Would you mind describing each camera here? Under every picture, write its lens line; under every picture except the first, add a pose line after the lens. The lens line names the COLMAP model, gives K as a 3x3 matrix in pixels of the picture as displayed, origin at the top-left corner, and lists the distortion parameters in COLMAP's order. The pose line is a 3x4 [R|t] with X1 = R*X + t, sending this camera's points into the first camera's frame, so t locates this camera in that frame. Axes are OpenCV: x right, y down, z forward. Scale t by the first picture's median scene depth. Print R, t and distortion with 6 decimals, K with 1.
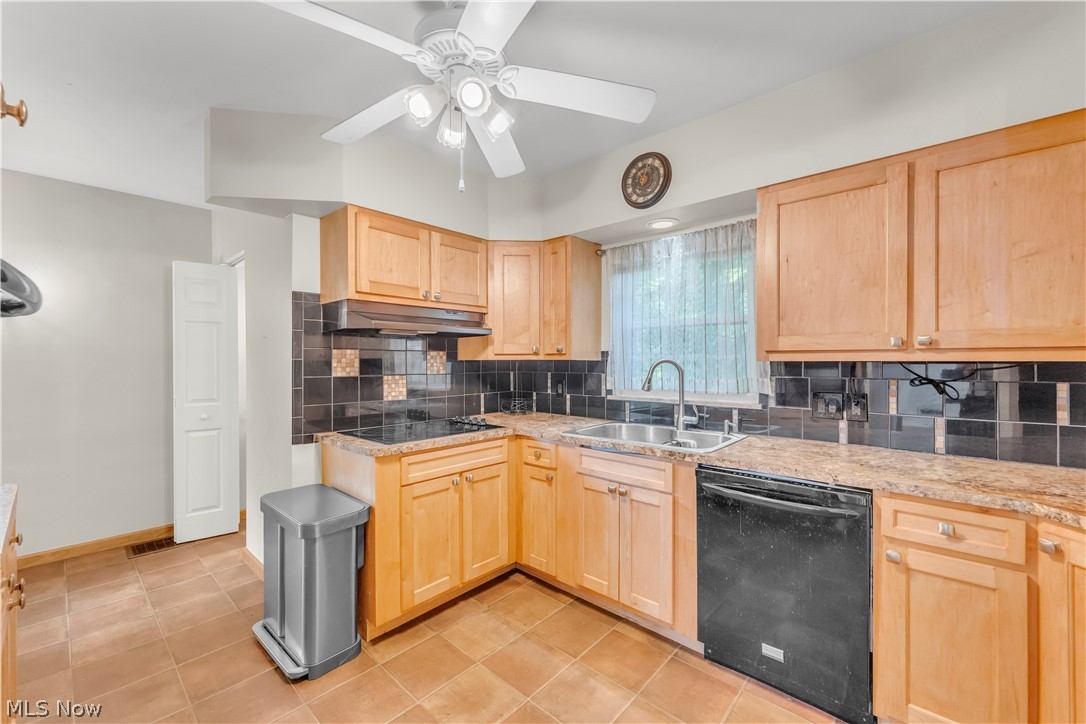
lens RADIAL K [[440.8, 0, 540.1], [0, 440.8, 361.4], [0, 0, 1]] dist [-0.002842, -0.000054]
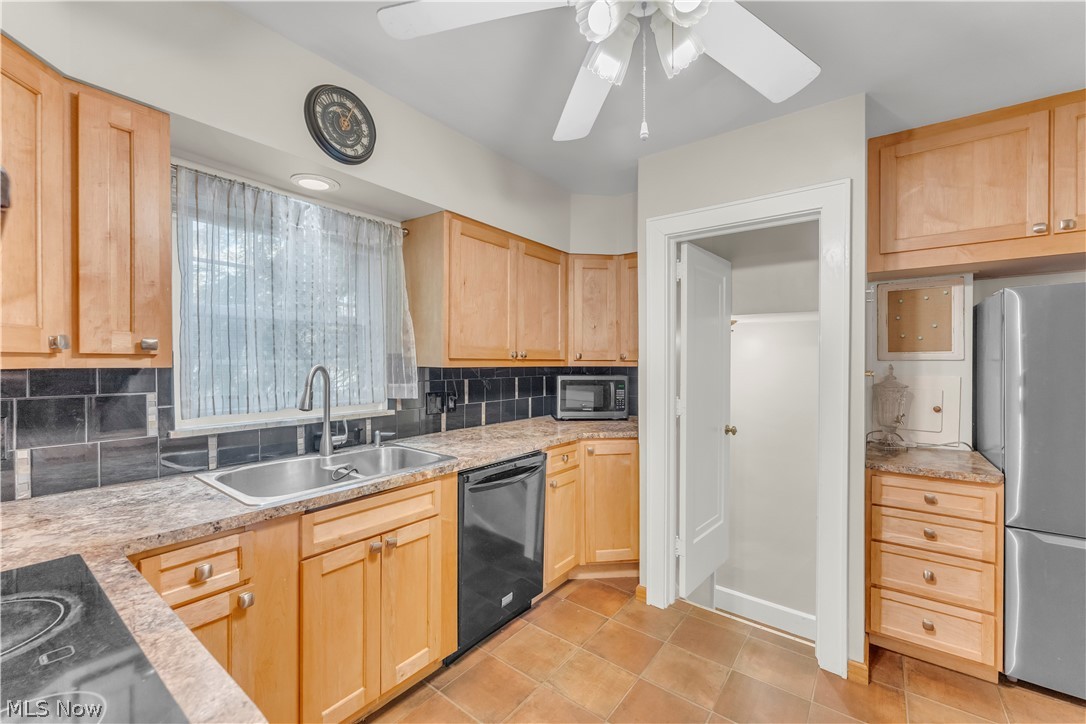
lens RADIAL K [[440.8, 0, 539.0], [0, 440.8, 361.6], [0, 0, 1]] dist [-0.002842, -0.000054]
pose [[-0.076701, -0.002477, 0.997051, -0.356824], [-0.003747, 0.999991, 0.002197, -0.010582], [-0.997047, -0.003567, -0.076709, 0.492059]]
